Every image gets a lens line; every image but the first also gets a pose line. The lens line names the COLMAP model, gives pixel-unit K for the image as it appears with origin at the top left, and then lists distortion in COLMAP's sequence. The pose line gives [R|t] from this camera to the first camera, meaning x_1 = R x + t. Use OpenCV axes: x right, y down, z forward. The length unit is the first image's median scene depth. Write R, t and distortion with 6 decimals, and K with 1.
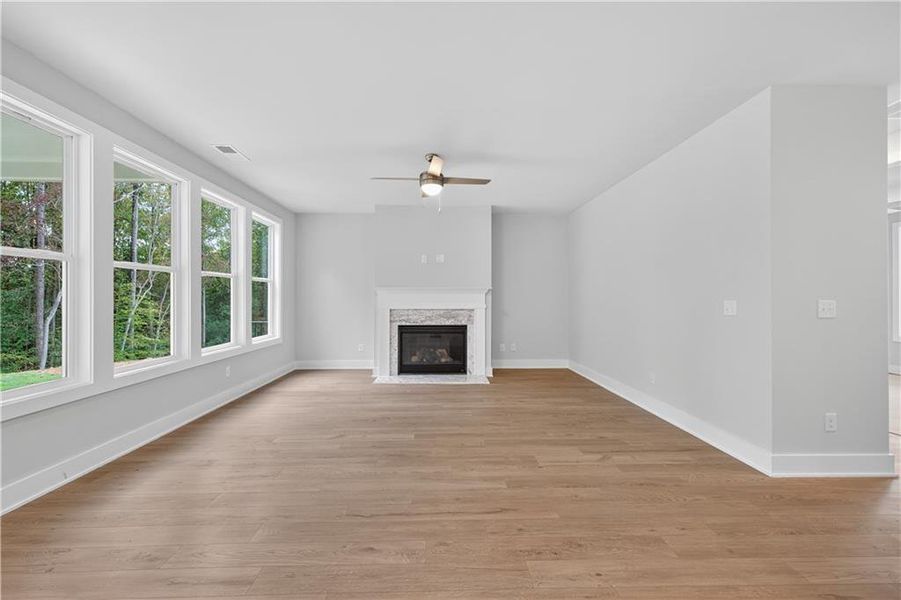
lens RADIAL K [[379.7, 0, 454.7], [0, 379.7, 298.6], [0, 0, 1]] dist [0.008246, -0.001034]
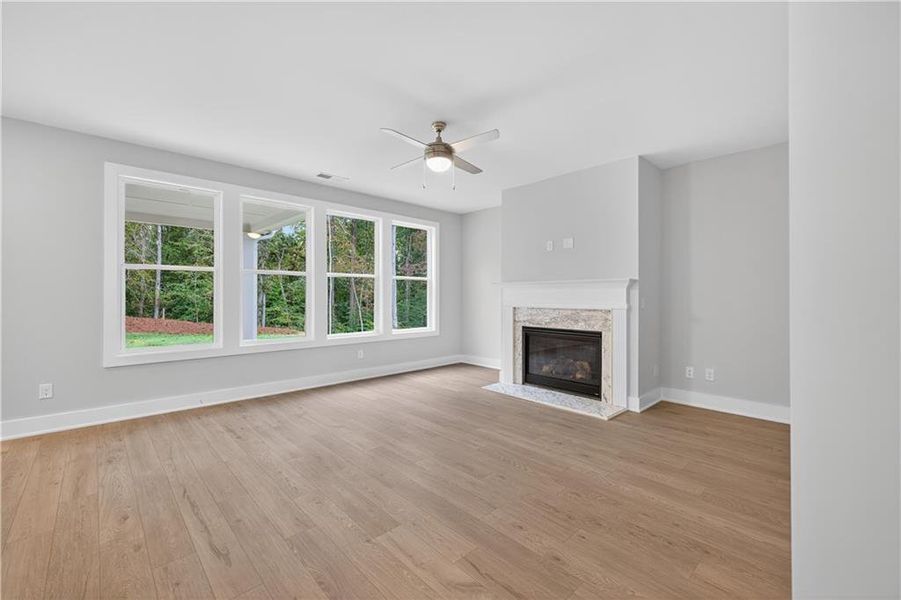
lens RADIAL K [[379.7, 0, 442.1], [0, 379.7, 295.9], [0, 0, 1]] dist [0.008246, -0.001034]
pose [[0.651831, 0.002100, -0.758361, 0.602131], [-0.001352, 0.999998, 0.001608, 0.000913], [0.758363, -0.000023, 0.651833, 0.475289]]
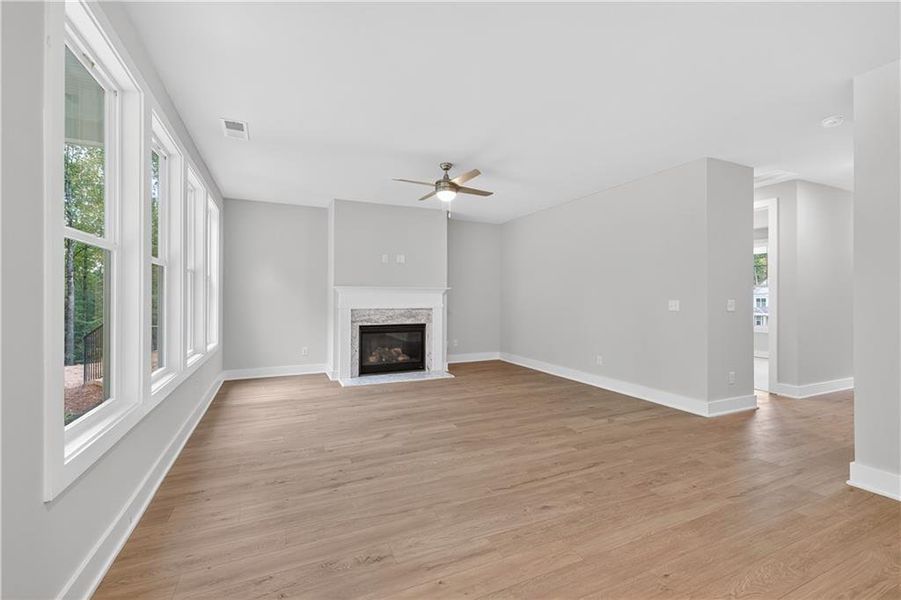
lens RADIAL K [[379.7, 0, 457.9], [0, 379.7, 302.0], [0, 0, 1]] dist [0.008246, -0.001034]
pose [[0.921967, -0.002890, 0.387257, -0.460048], [-0.001516, 0.999938, 0.011069, -0.002512], [-0.387265, -0.010792, 0.921905, 0.001195]]
